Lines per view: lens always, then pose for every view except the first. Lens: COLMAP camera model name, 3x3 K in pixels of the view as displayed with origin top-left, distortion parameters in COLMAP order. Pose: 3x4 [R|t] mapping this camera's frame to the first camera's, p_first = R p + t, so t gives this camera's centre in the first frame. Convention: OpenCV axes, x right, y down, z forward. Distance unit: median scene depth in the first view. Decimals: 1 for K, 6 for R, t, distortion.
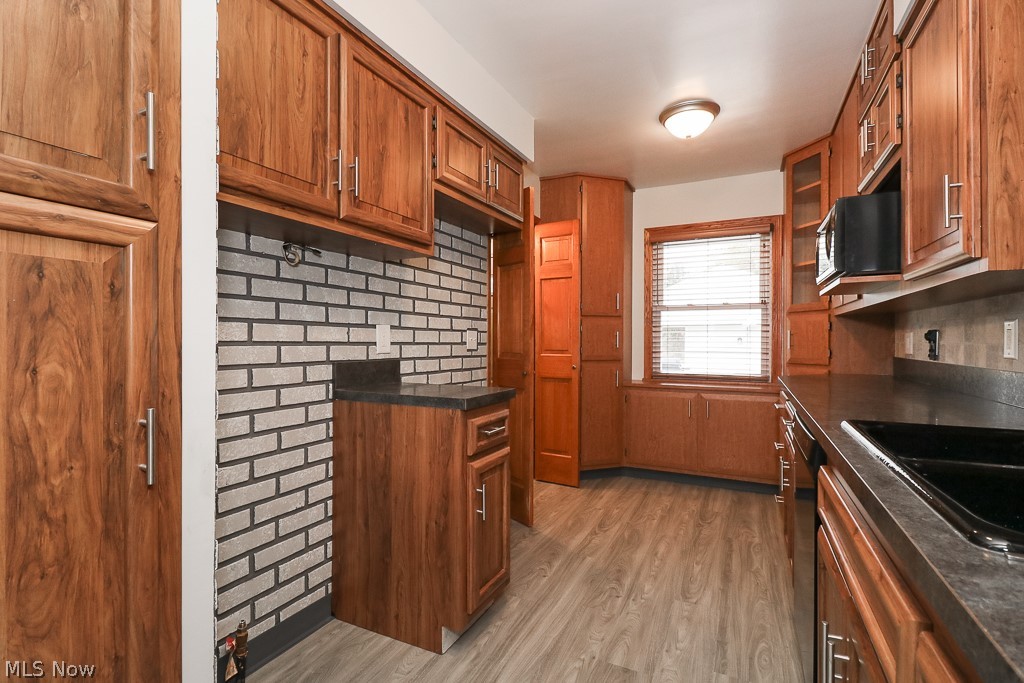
lens RADIAL K [[473.5, 0, 511.5], [0, 473.5, 337.8], [0, 0, 1]] dist [0.000930, -0.001320]
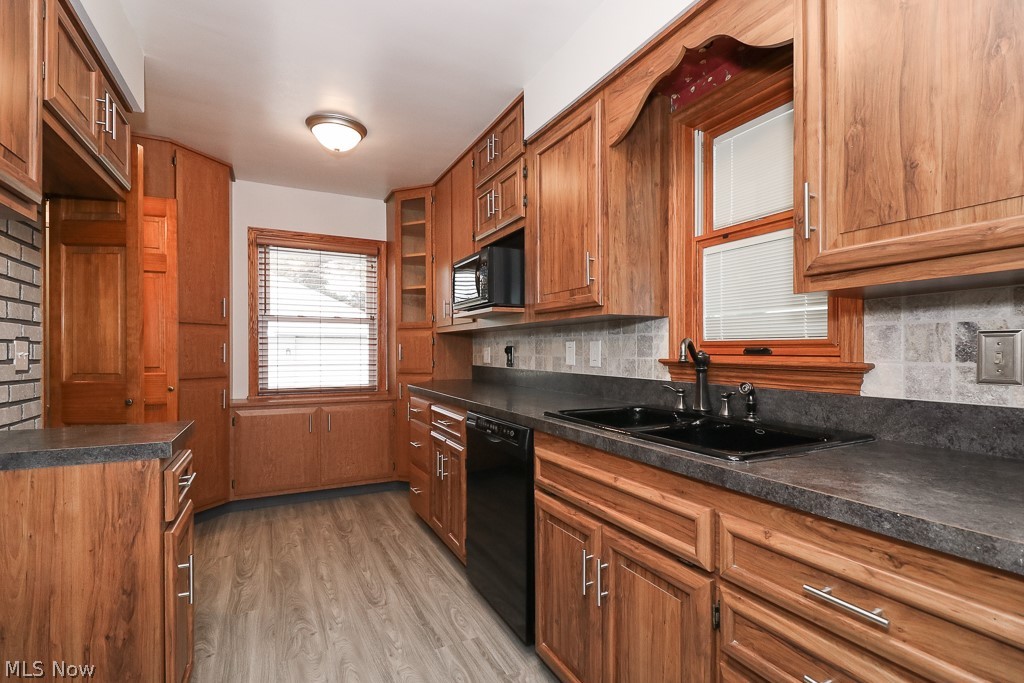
lens RADIAL K [[481.2, 0, 516.4], [0, 481.2, 349.3], [0, 0, 1]] dist [0.016124, -0.019004]
pose [[0.591340, 0.000869, 0.806422, -0.201687], [-0.002593, 0.999996, 0.000825, -0.005649], [-0.806418, -0.002579, 0.591340, 0.086699]]
